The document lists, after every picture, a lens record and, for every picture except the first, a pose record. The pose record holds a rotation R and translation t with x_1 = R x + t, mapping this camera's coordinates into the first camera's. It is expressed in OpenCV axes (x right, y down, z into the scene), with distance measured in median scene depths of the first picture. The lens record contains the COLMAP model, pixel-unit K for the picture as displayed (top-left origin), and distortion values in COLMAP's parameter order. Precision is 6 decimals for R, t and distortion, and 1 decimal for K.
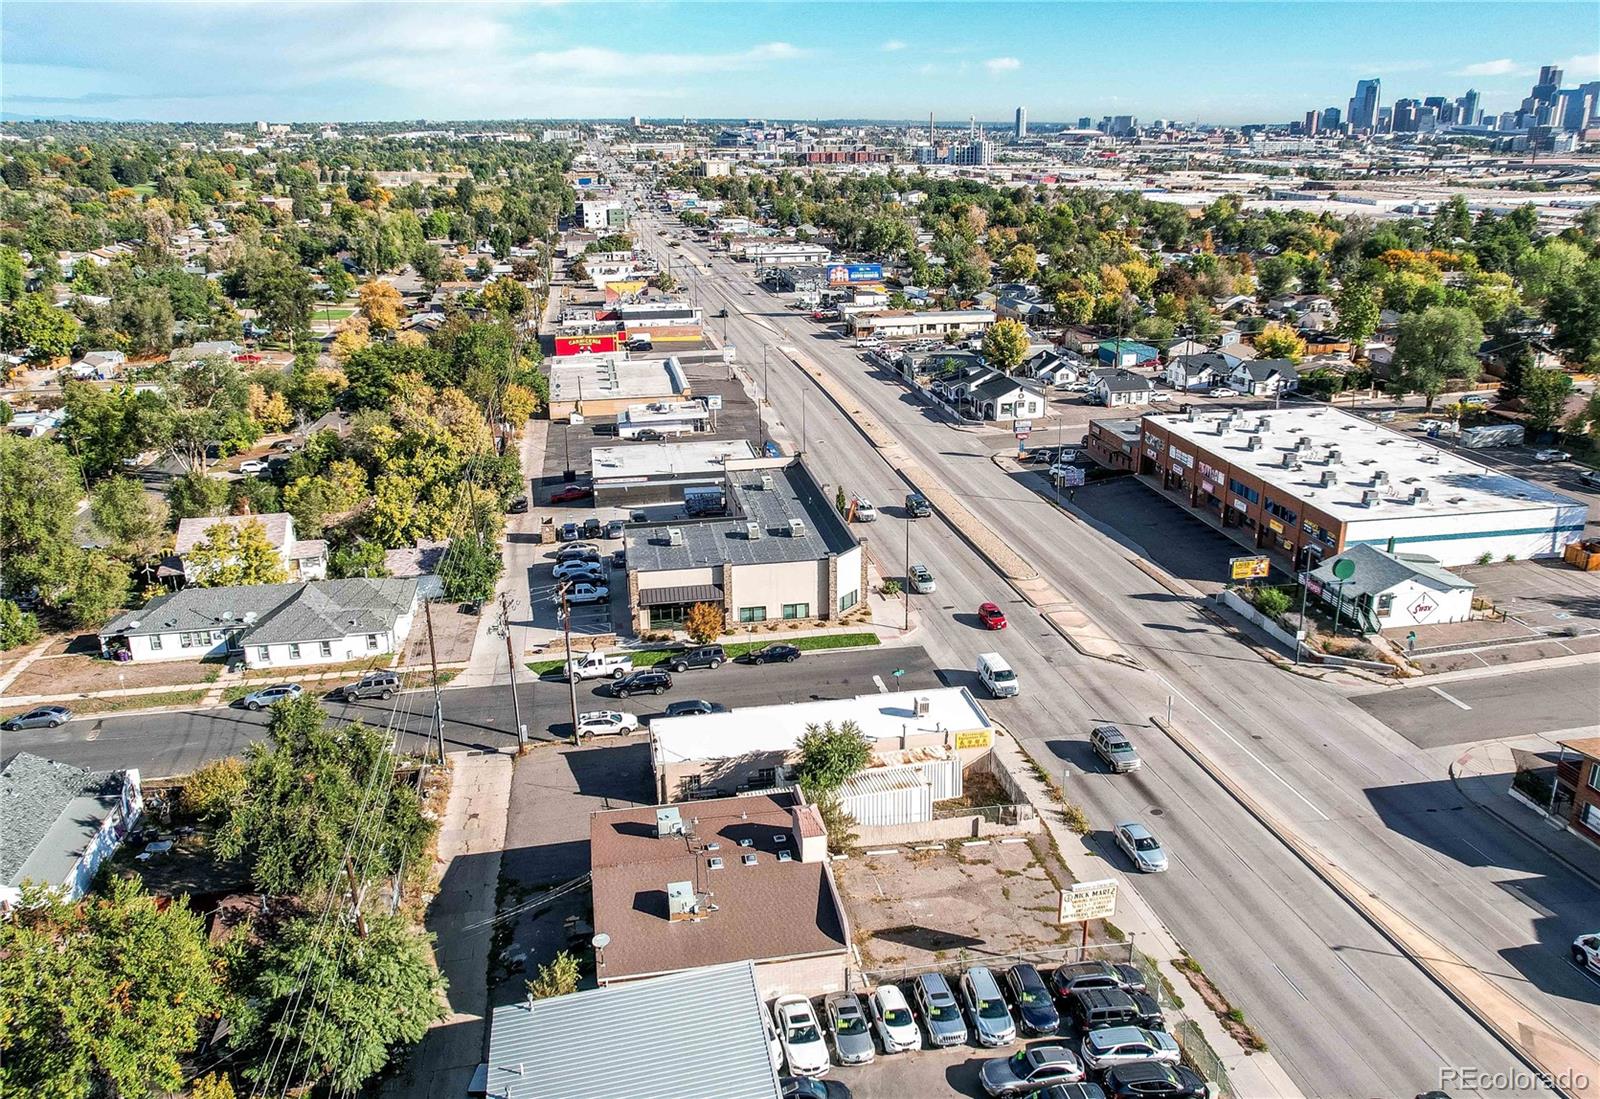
lens RADIAL K [[1242.1, 0, 804.3], [0, 1242.1, 546.4], [0, 0, 1]] dist [-0.049357, 0.042716]
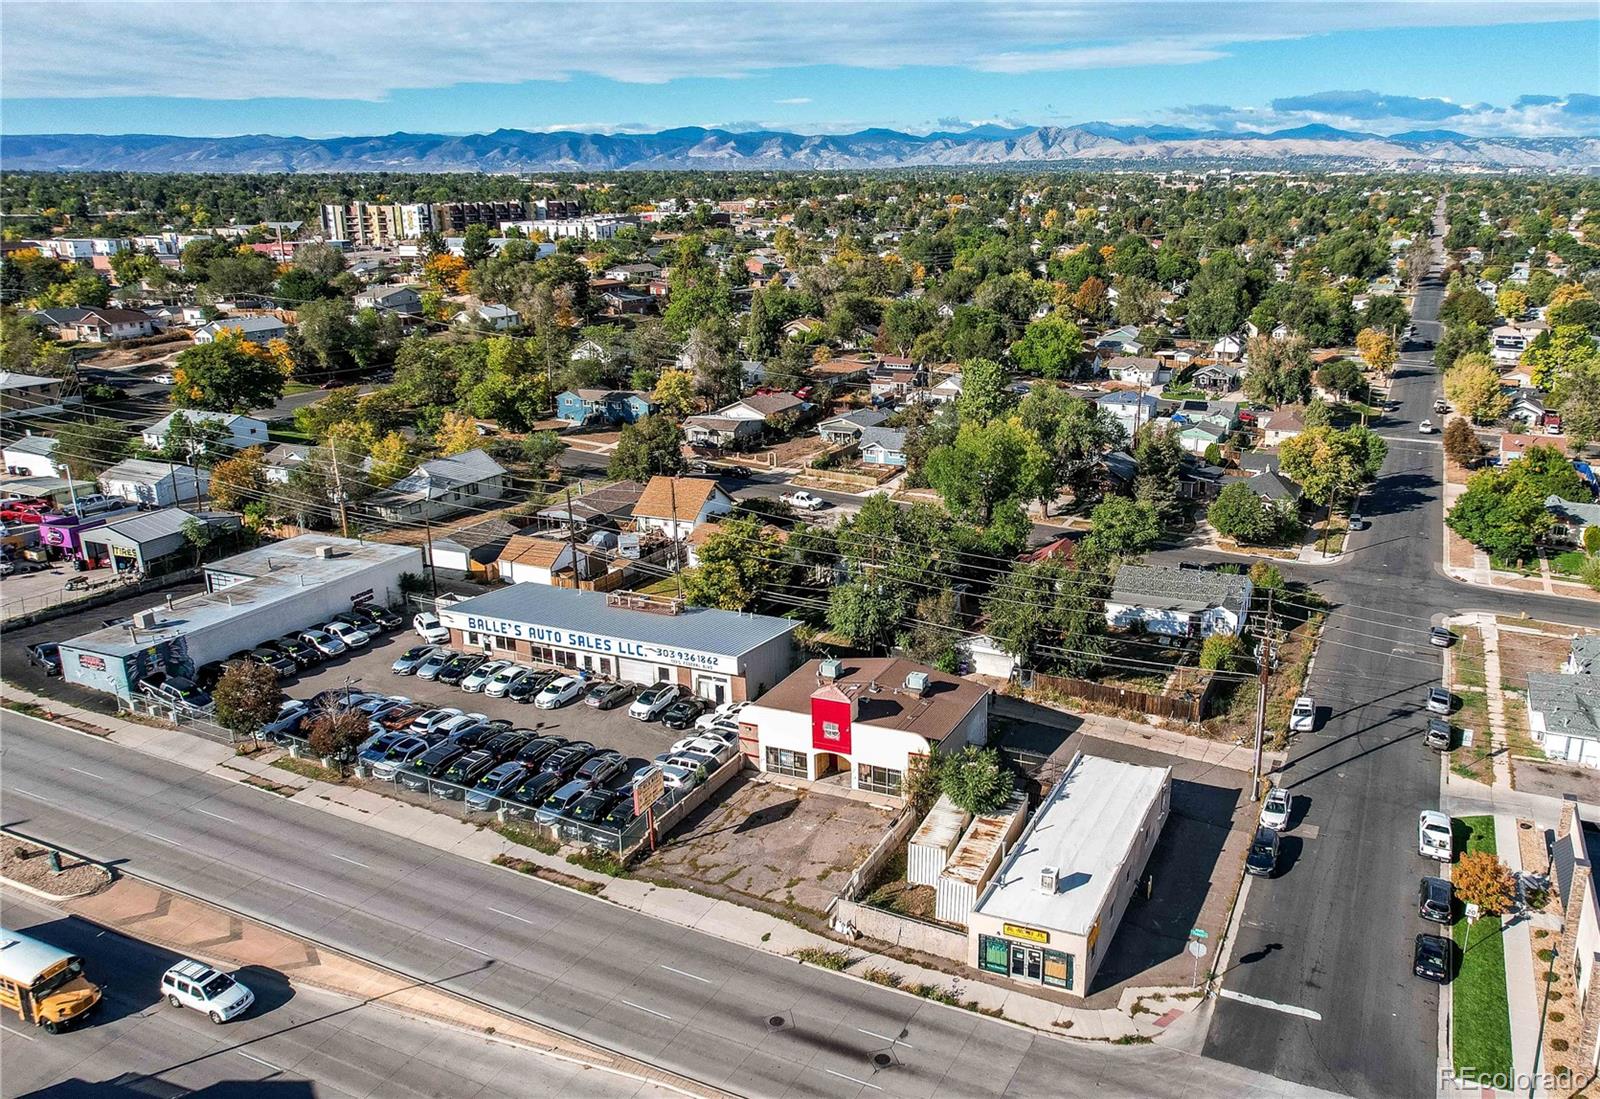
lens RADIAL K [[1241.3, 0, 923.2], [0, 1241.3, 552.4], [0, 0, 1]] dist [-0.034671, 0.001921]
pose [[-0.532538, 0.250185, -0.808585, 0.467779], [-0.273277, 0.853331, 0.444011, -0.247287], [0.801076, 0.457421, -0.386062, 0.723099]]
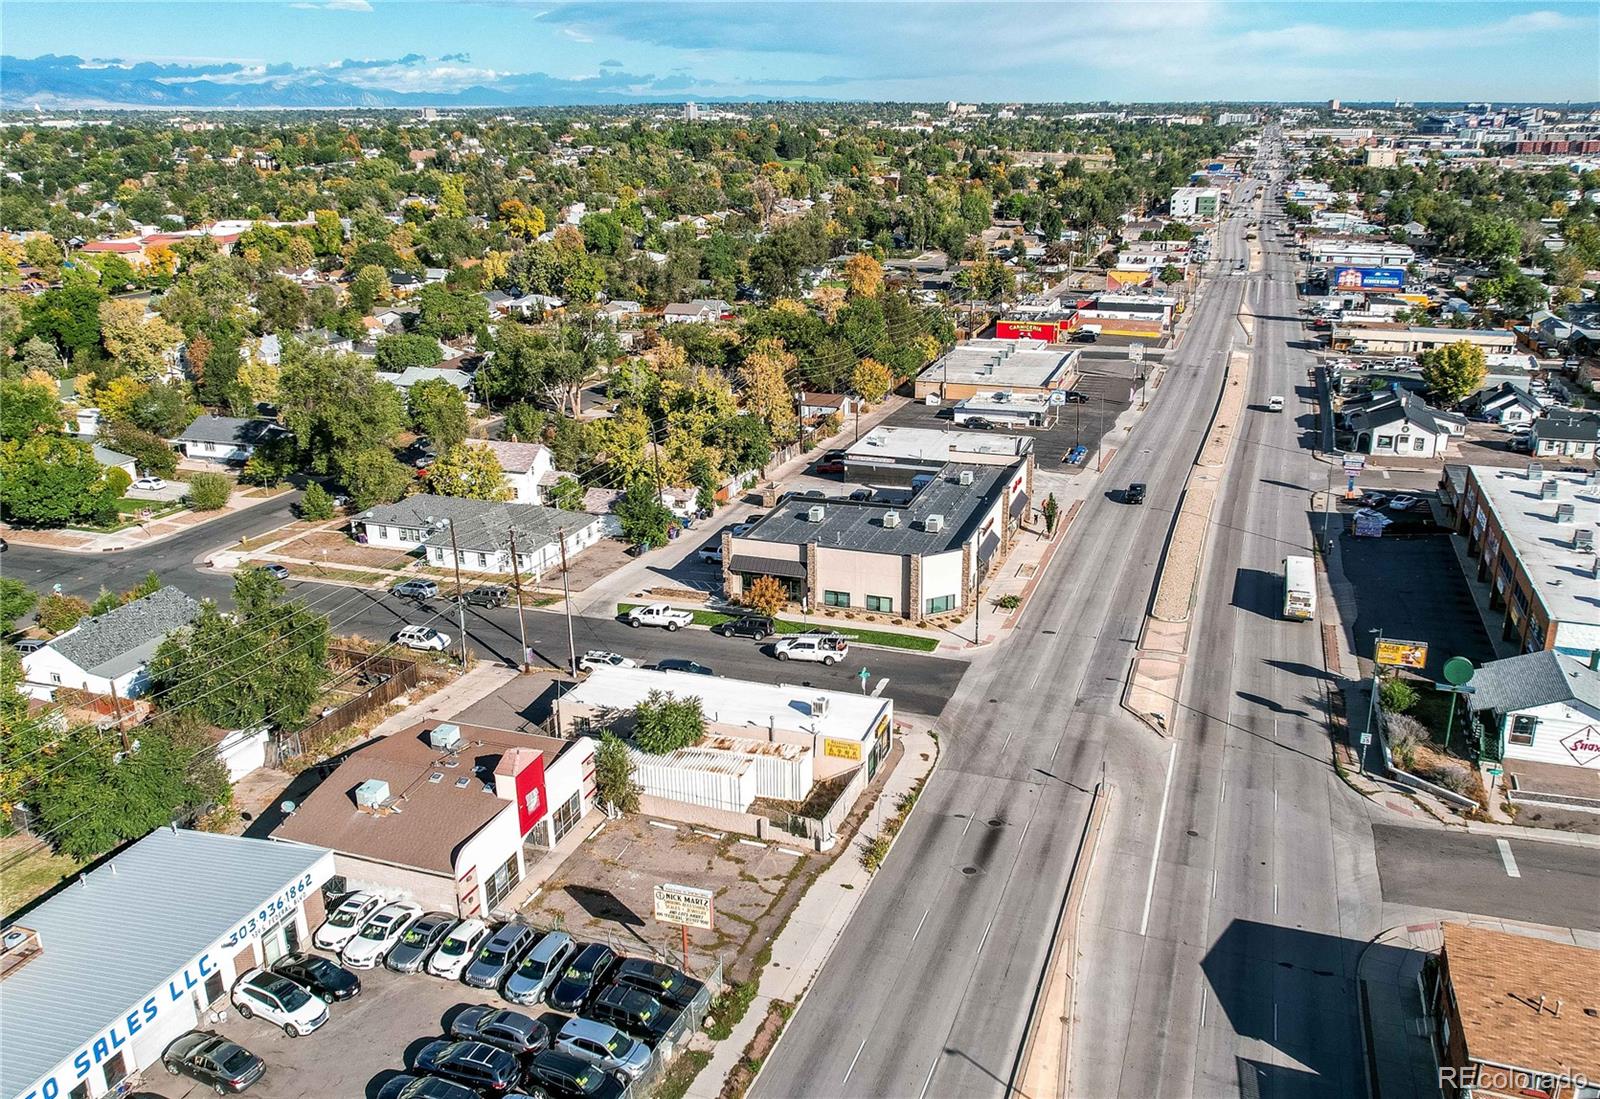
lens RADIAL K [[1271.7, 0, 803.7], [0, 1271.7, 547.5], [0, 0, 1]] dist [-0.049127, 0.042851]
pose [[0.869261, 0.160054, -0.467726, 0.332899], [-0.157002, 0.986536, 0.045805, -0.023320], [0.468759, 0.033617, 0.882686, 0.070795]]
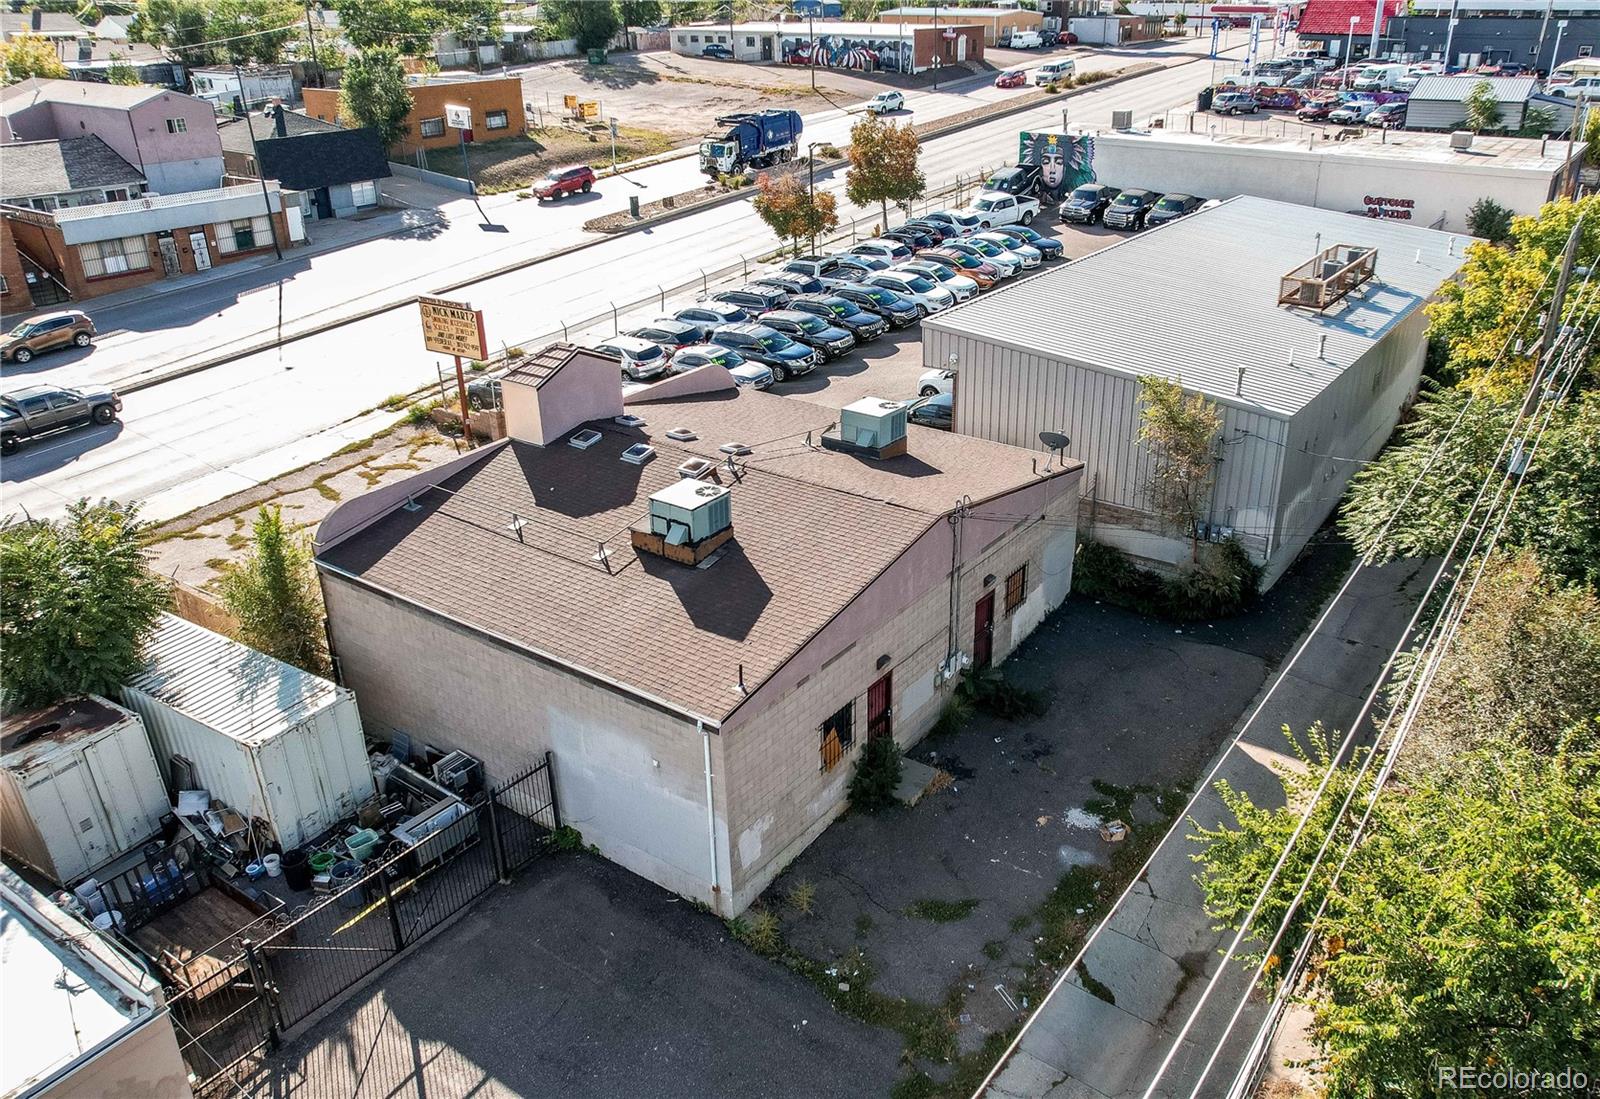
lens RADIAL K [[1239.5, 0, 866.2], [0, 1239.5, 550.6], [0, 0, 1]] dist [-0.062331, 0.067789]
pose [[-0.713757, -0.286127, 0.639283, -0.197357], [0.237344, 0.759932, 0.605121, 0.004987], [-0.658953, 0.583639, -0.474496, 0.570575]]
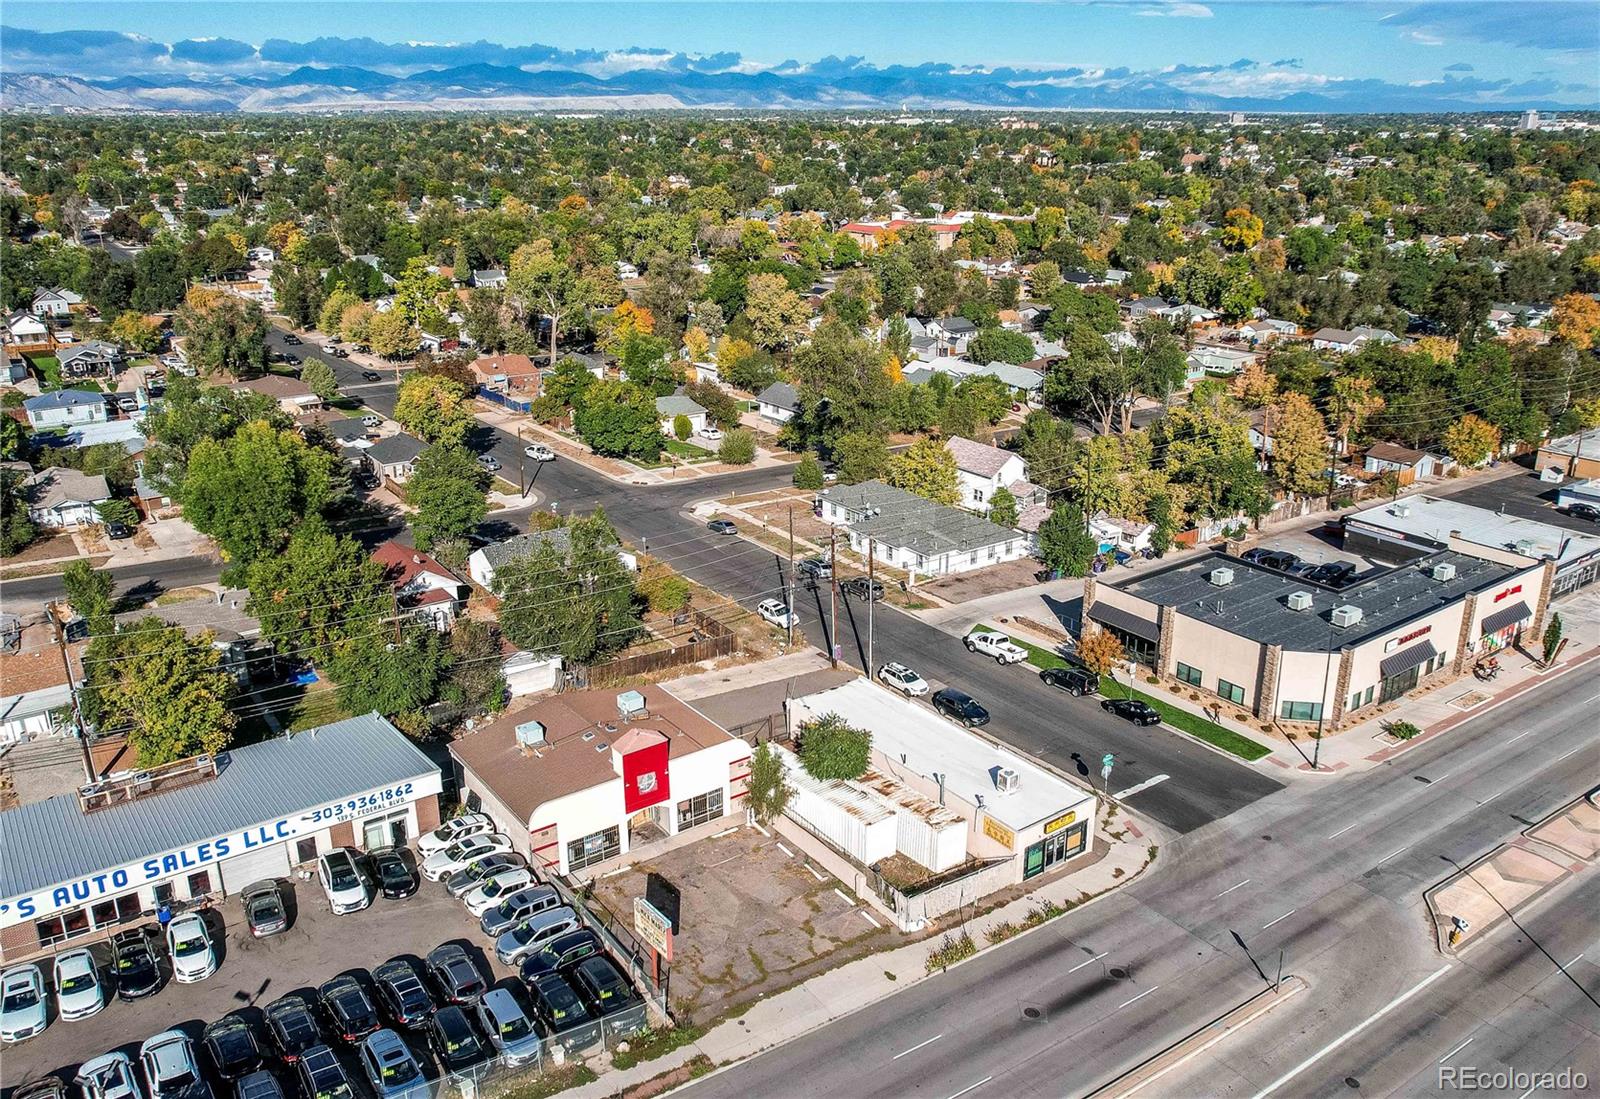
lens RADIAL K [[1242.1, 0, 804.3], [0, 1242.1, 546.4], [0, 0, 1]] dist [-0.049357, 0.042716]
pose [[0.435257, 0.300073, -0.848827, 0.456734], [-0.293480, 0.938611, 0.181324, -0.089648], [0.851129, 0.170191, 0.496603, 0.260770]]
